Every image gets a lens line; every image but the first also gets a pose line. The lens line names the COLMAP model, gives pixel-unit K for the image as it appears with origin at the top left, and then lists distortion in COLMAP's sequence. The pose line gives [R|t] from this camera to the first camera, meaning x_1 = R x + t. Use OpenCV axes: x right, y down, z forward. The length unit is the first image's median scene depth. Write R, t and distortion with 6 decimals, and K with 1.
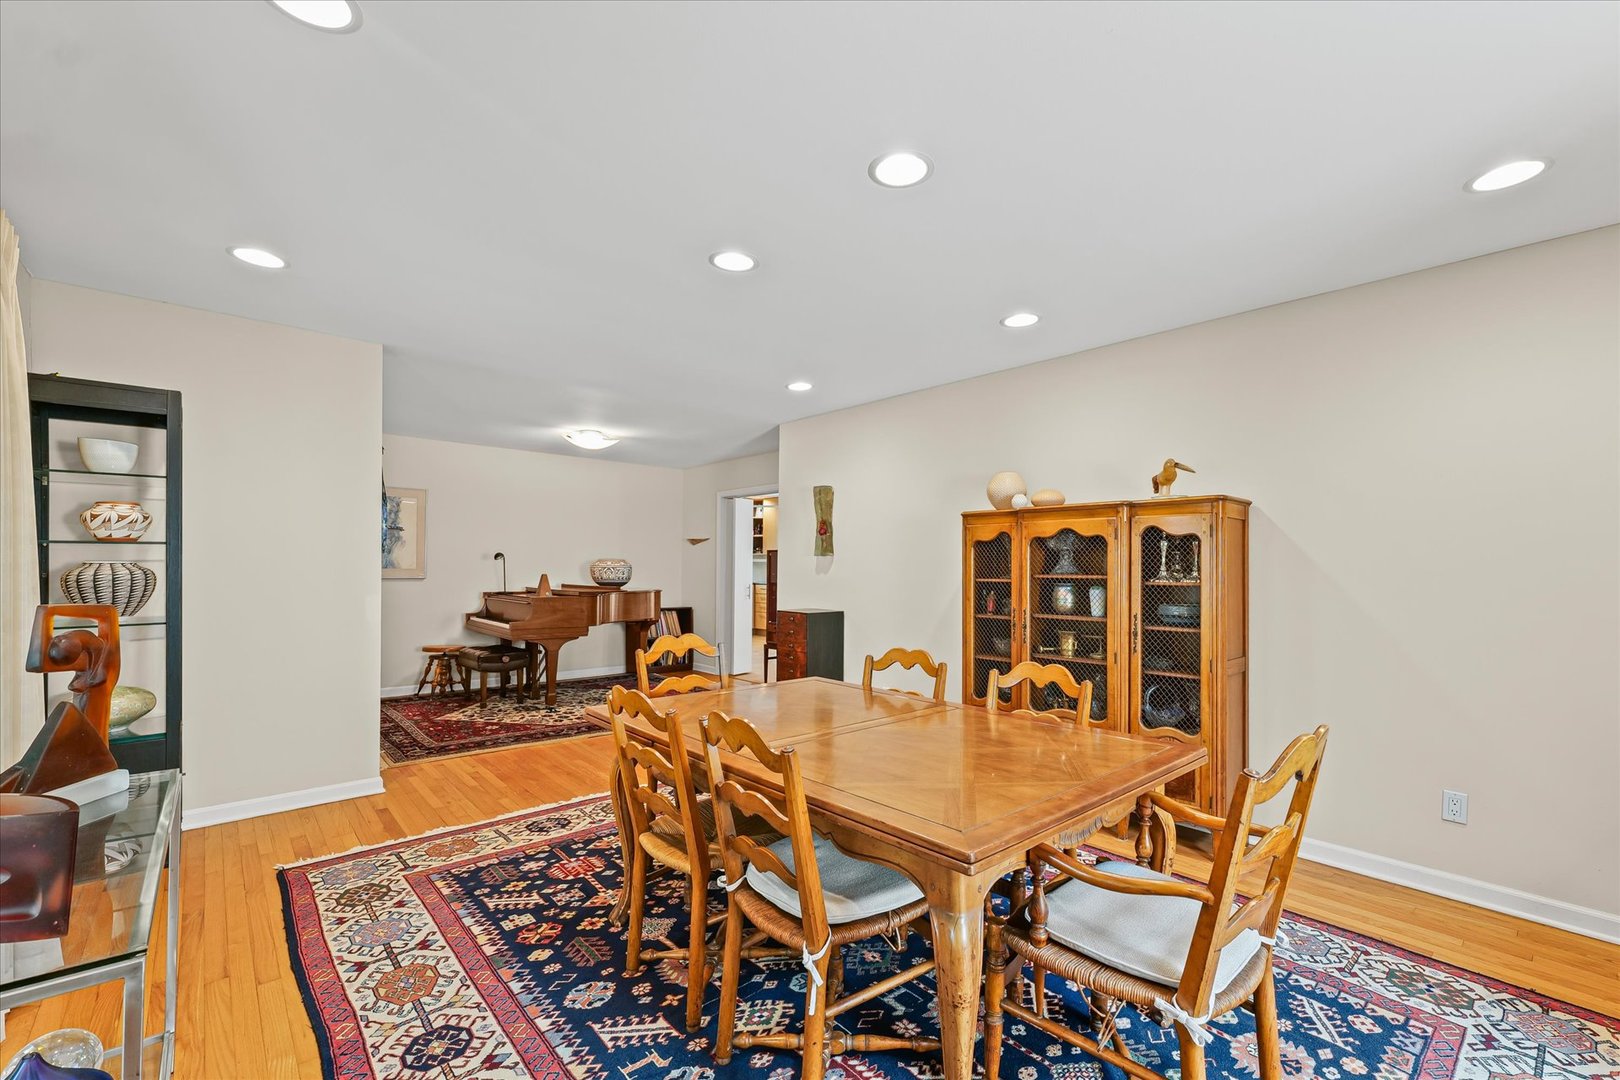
lens RADIAL K [[680.6, 0, 819.7], [0, 680.6, 553.5], [0, 0, 1]] dist [-0.000004, 0.000112]
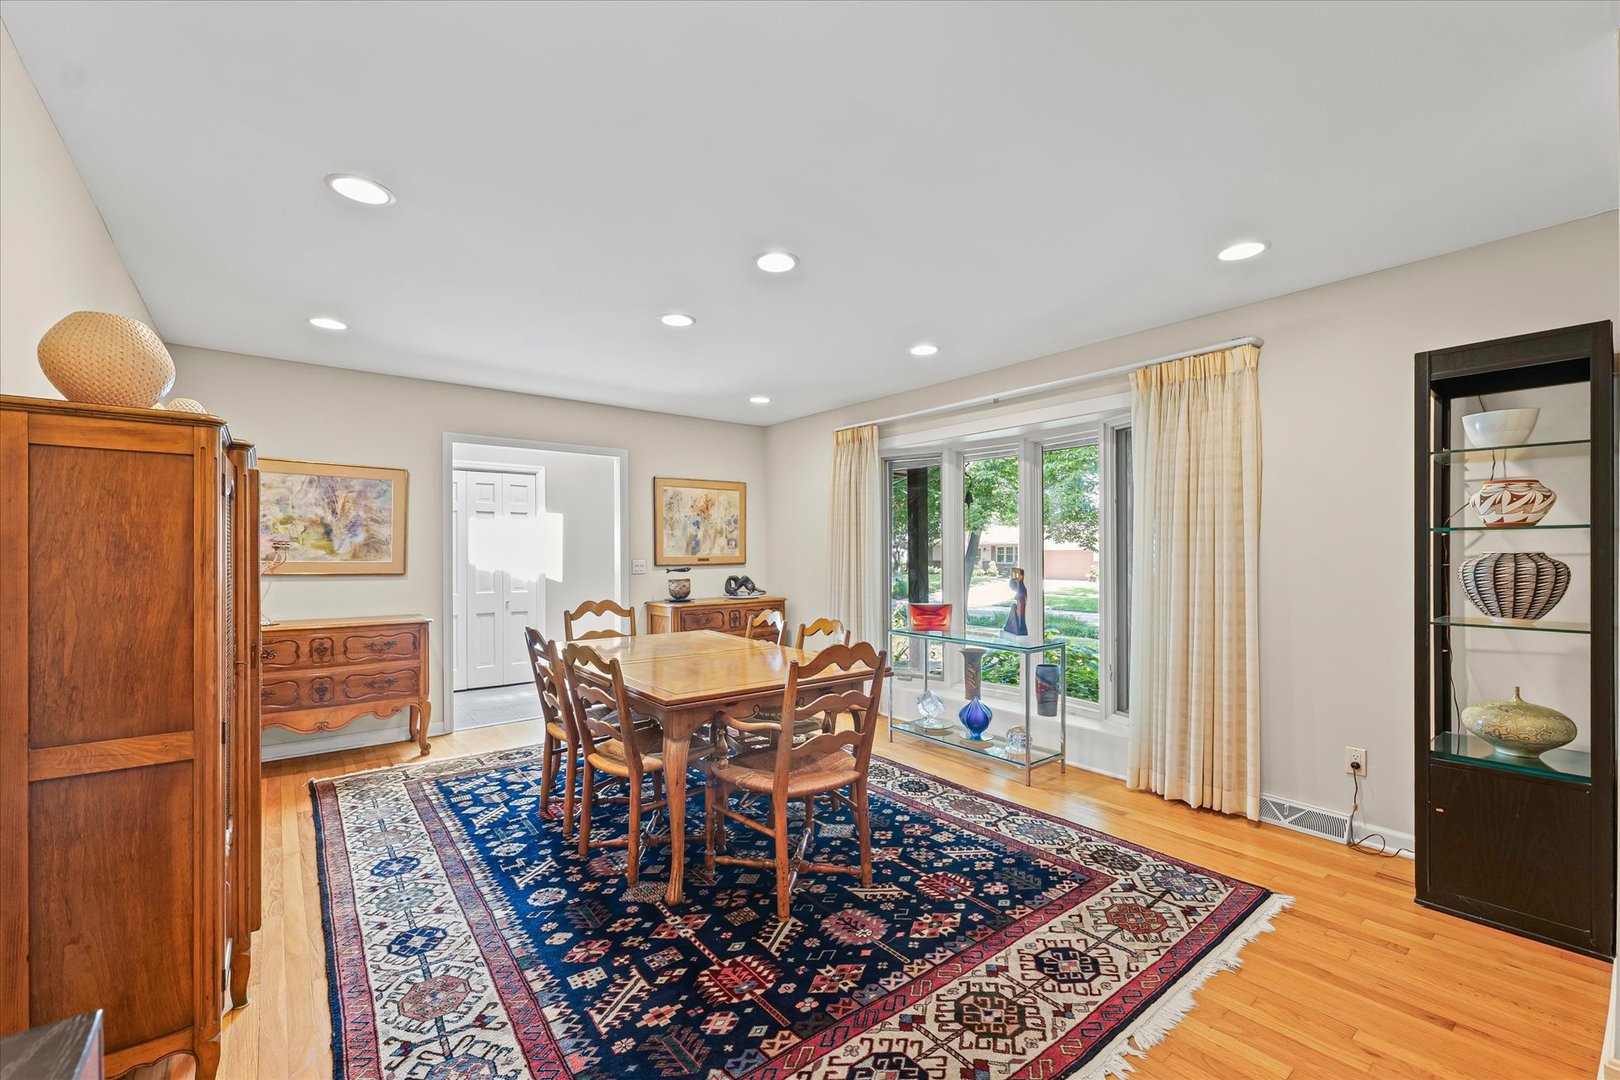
lens RADIAL K [[680.6, 0, 806.0], [0, 680.6, 548.9], [0, 0, 1]] dist [-0.000004, 0.000112]
pose [[-0.998259, -0.001989, 0.058947, -0.240563], [-0.002696, 0.999925, -0.011915, 0.023266], [-0.058918, -0.012053, -0.998190, 2.071877]]
